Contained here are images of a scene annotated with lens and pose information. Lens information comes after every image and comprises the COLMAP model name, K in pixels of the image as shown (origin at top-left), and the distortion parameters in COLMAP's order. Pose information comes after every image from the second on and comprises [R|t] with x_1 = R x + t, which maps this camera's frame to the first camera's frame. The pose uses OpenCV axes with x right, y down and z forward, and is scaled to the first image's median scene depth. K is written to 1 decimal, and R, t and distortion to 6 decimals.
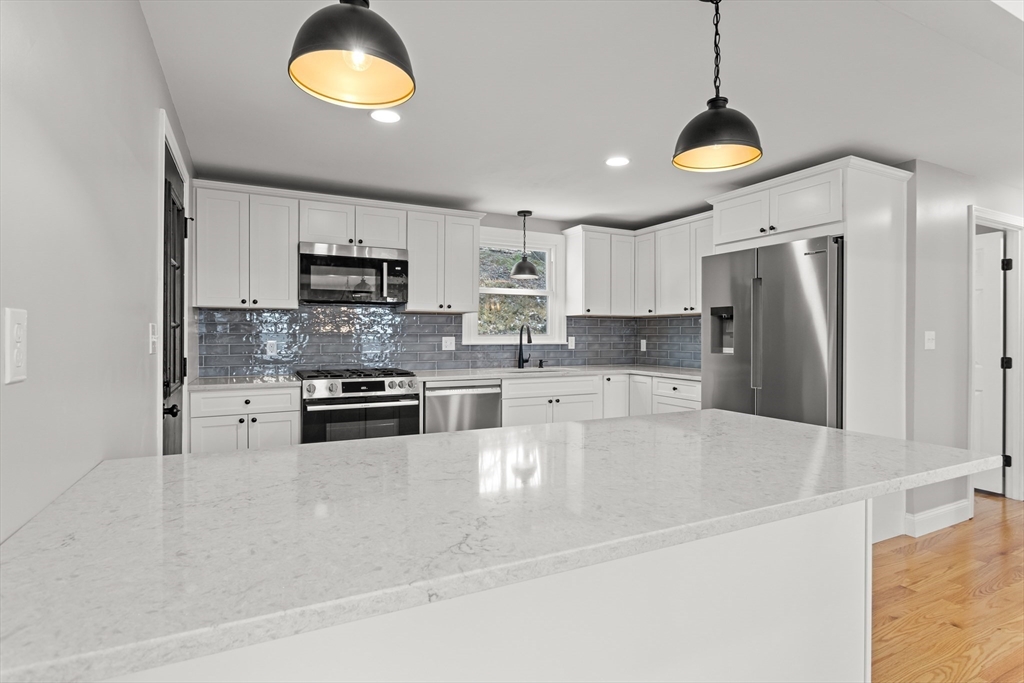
lens RADIAL K [[519.0, 0, 513.1], [0, 519.0, 336.6], [0, 0, 1]] dist [-0.004357, 0.002846]
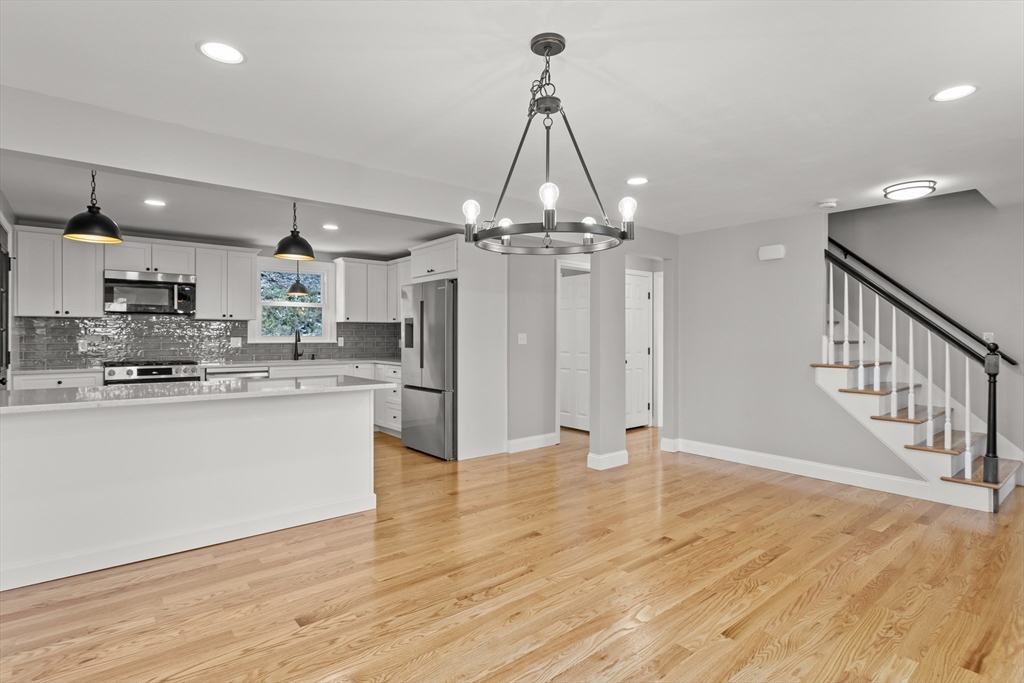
lens RADIAL K [[519.0, 0, 514.0], [0, 519.0, 337.9], [0, 0, 1]] dist [-0.004357, 0.002846]
pose [[0.975399, -0.001840, 0.220439, 0.317254], [0.002117, 0.999997, -0.001018, 0.004699], [-0.220437, 0.001459, 0.975400, -0.539686]]
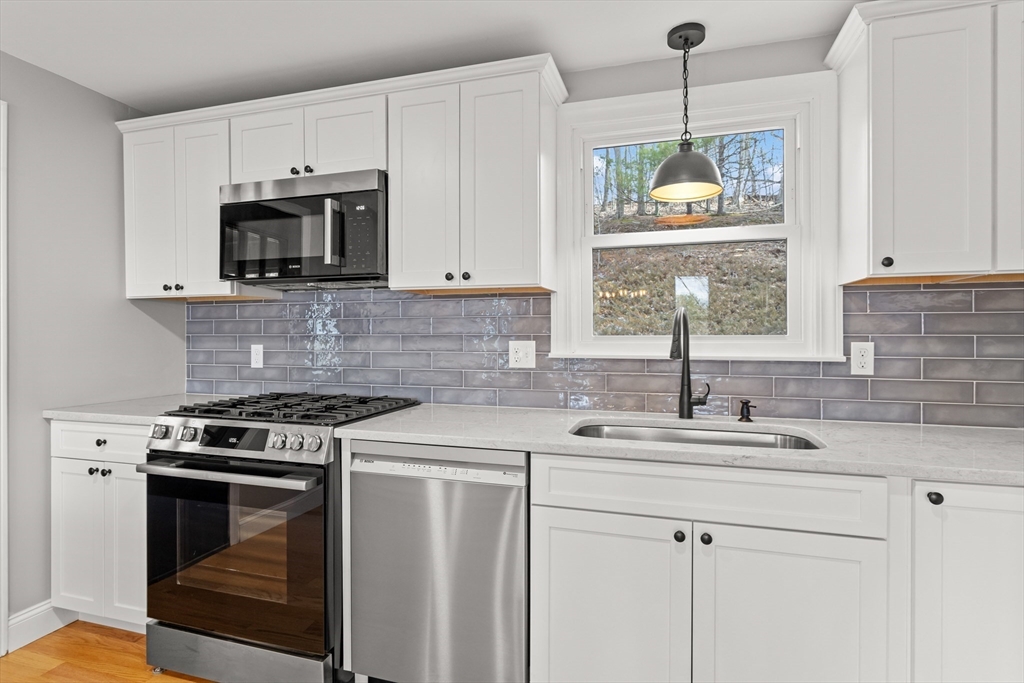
lens RADIAL K [[519.0, 0, 514.0], [0, 519.0, 335.4], [0, 0, 1]] dist [-0.004357, 0.002846]
pose [[0.726319, -0.001881, -0.687355, 0.229475], [0.000094, 0.999997, -0.002638, -0.003911], [0.687358, 0.001852, 0.726316, 0.699999]]
